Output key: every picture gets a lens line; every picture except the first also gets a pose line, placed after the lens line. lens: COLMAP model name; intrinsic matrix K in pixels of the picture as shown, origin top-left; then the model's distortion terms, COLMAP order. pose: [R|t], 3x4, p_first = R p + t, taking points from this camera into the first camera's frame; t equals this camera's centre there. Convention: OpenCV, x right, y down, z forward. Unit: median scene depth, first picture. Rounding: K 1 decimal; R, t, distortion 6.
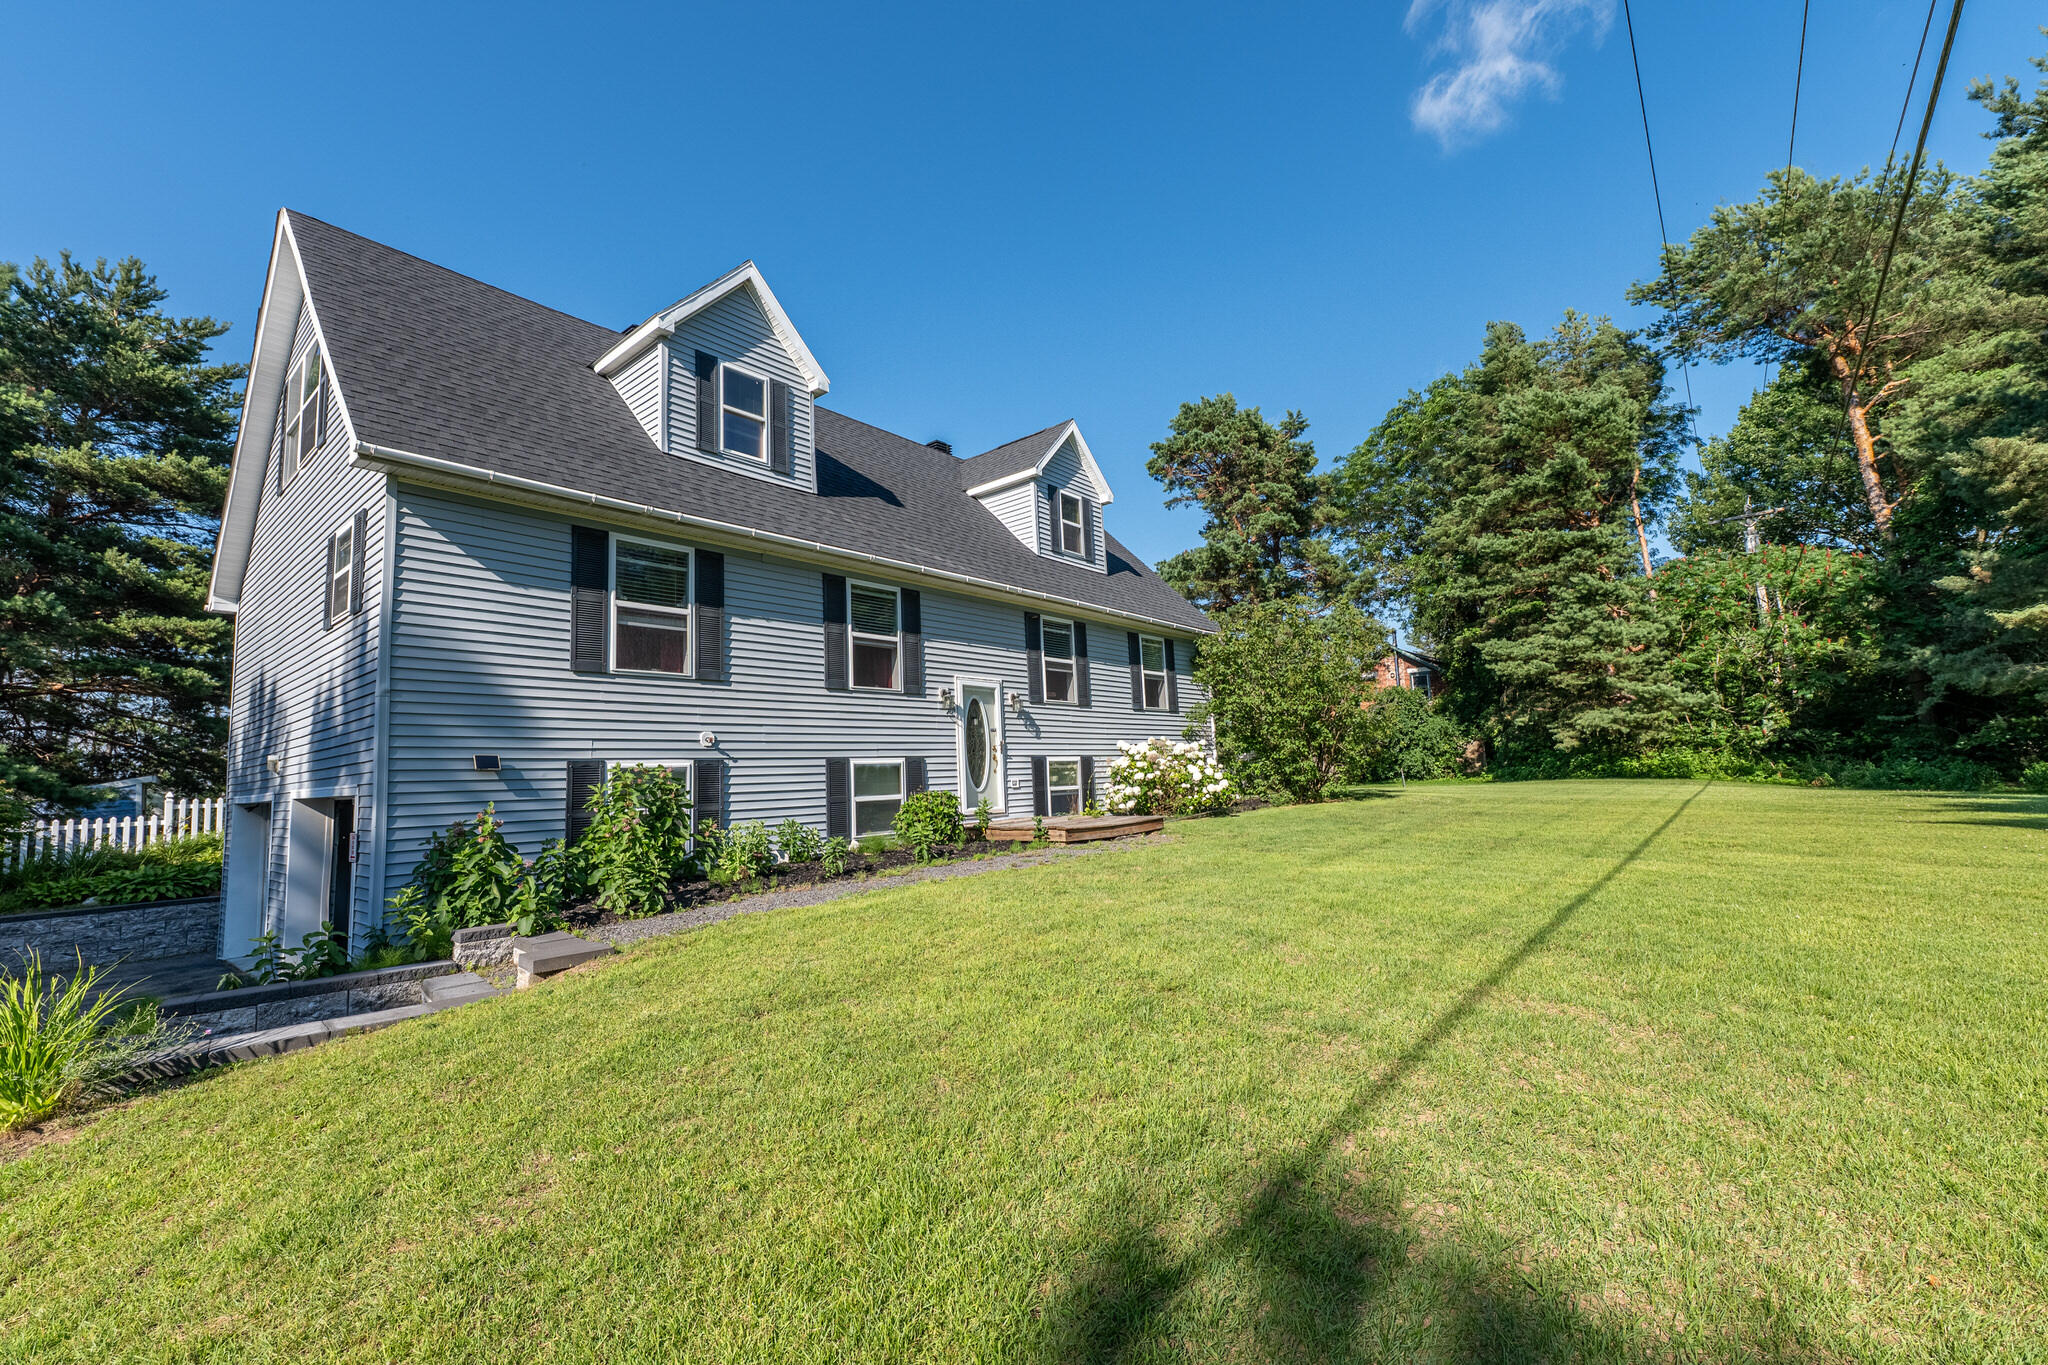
lens RADIAL K [[855.9, 0, 1013.4], [0, 855.9, 684.0], [0, 0, 1]] dist [-0.001491, -0.000021]
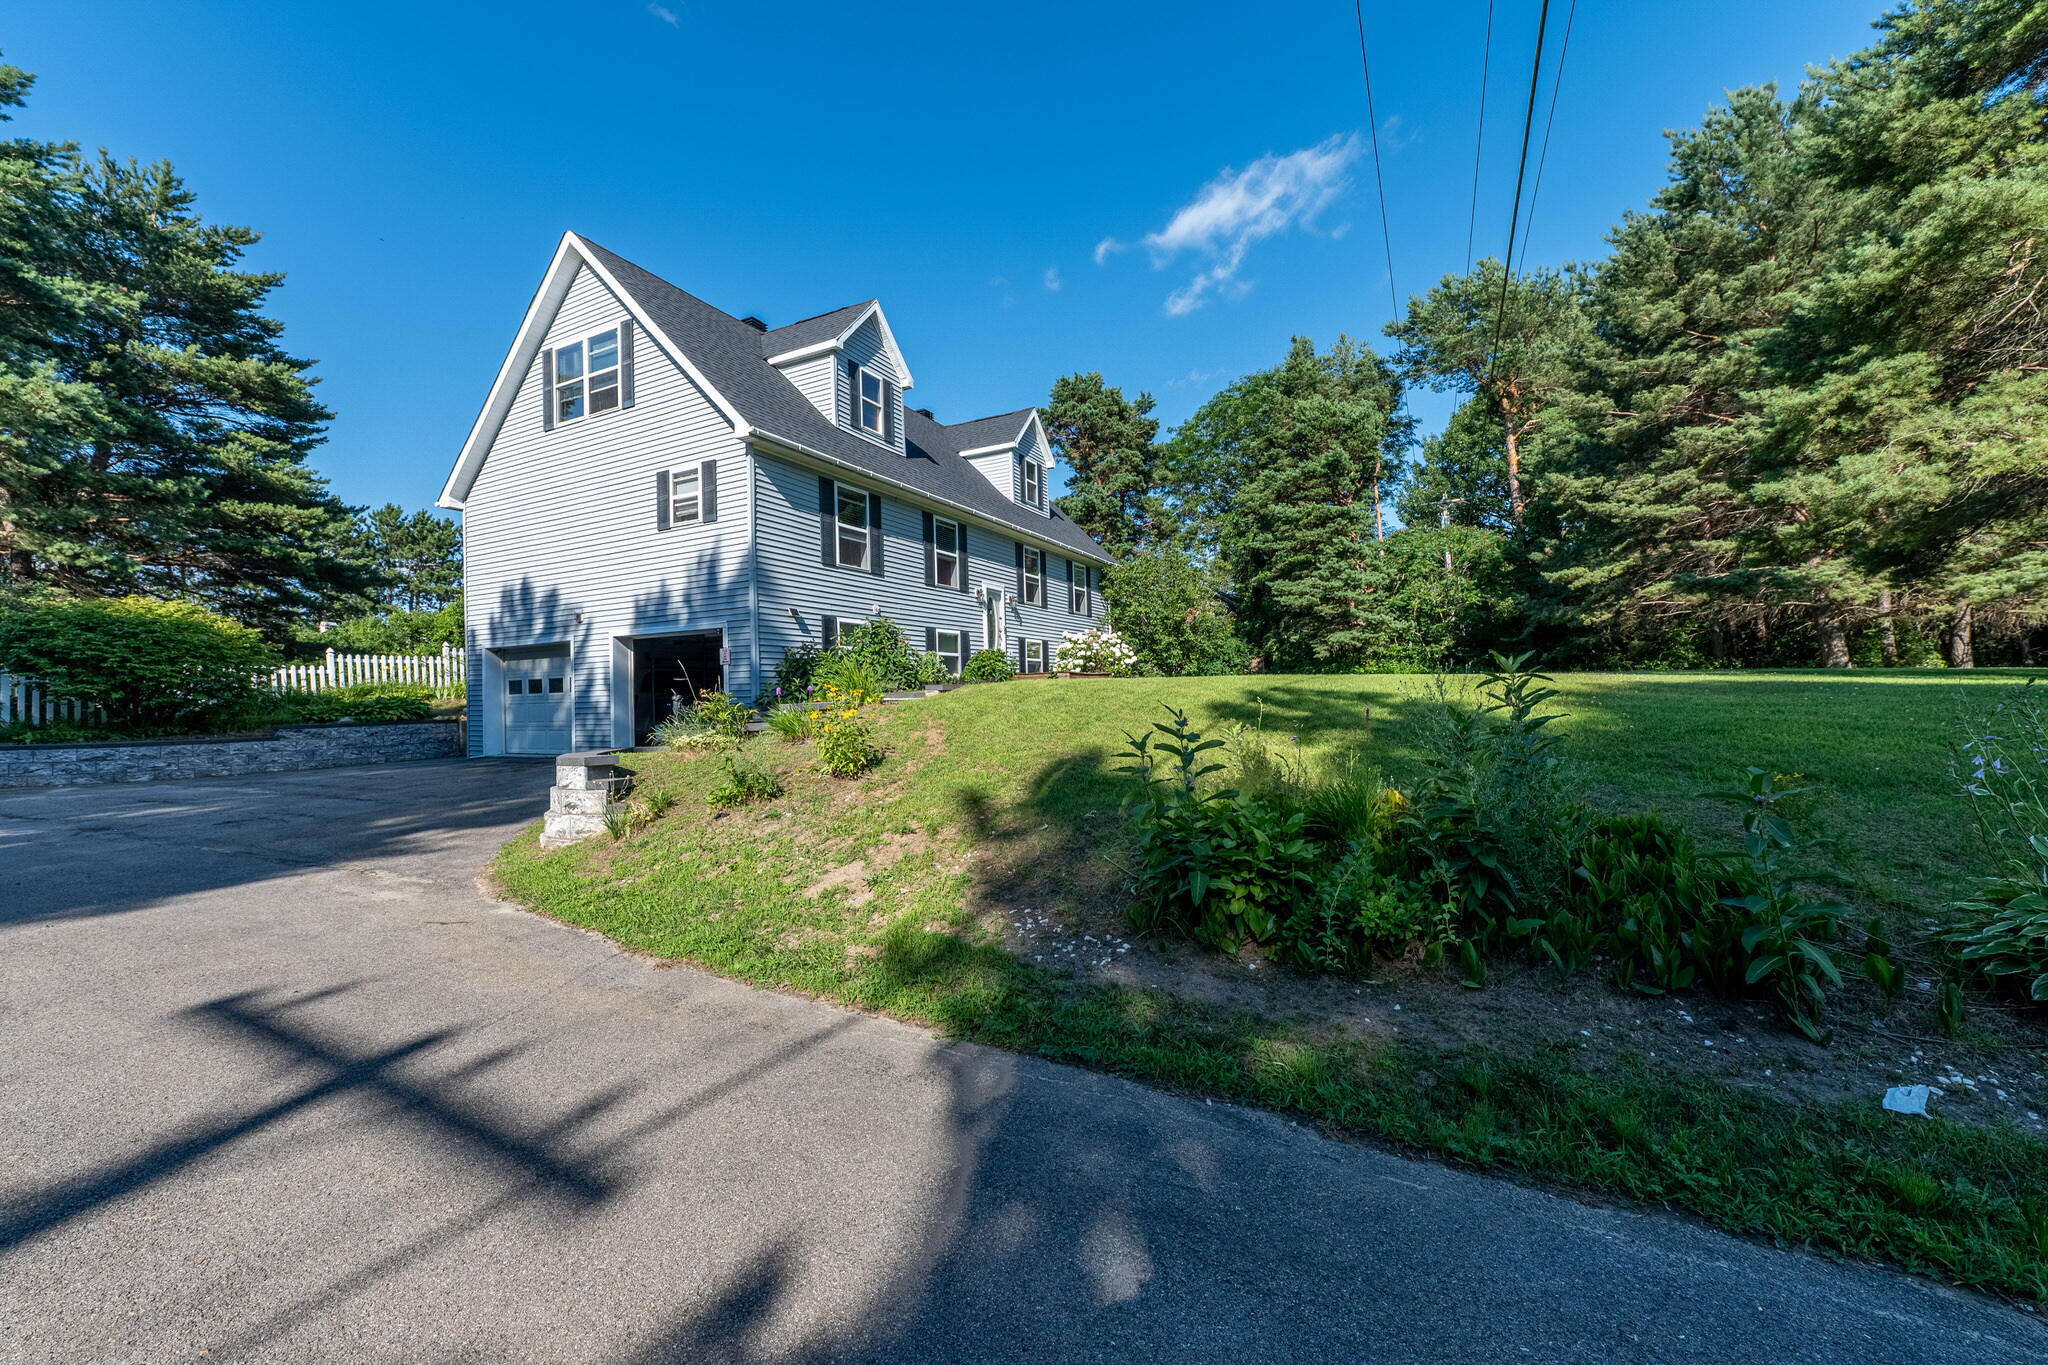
lens RADIAL K [[810.8, 0, 1014.4], [0, 810.8, 684.0], [0, 0, 1]] dist [-0.002291, -0.000523]
pose [[0.975179, 0.018962, 0.220602, -0.173991], [-0.038309, 0.995750, 0.083756, 0.026471], [-0.218077, -0.090128, 0.971761, -0.240157]]
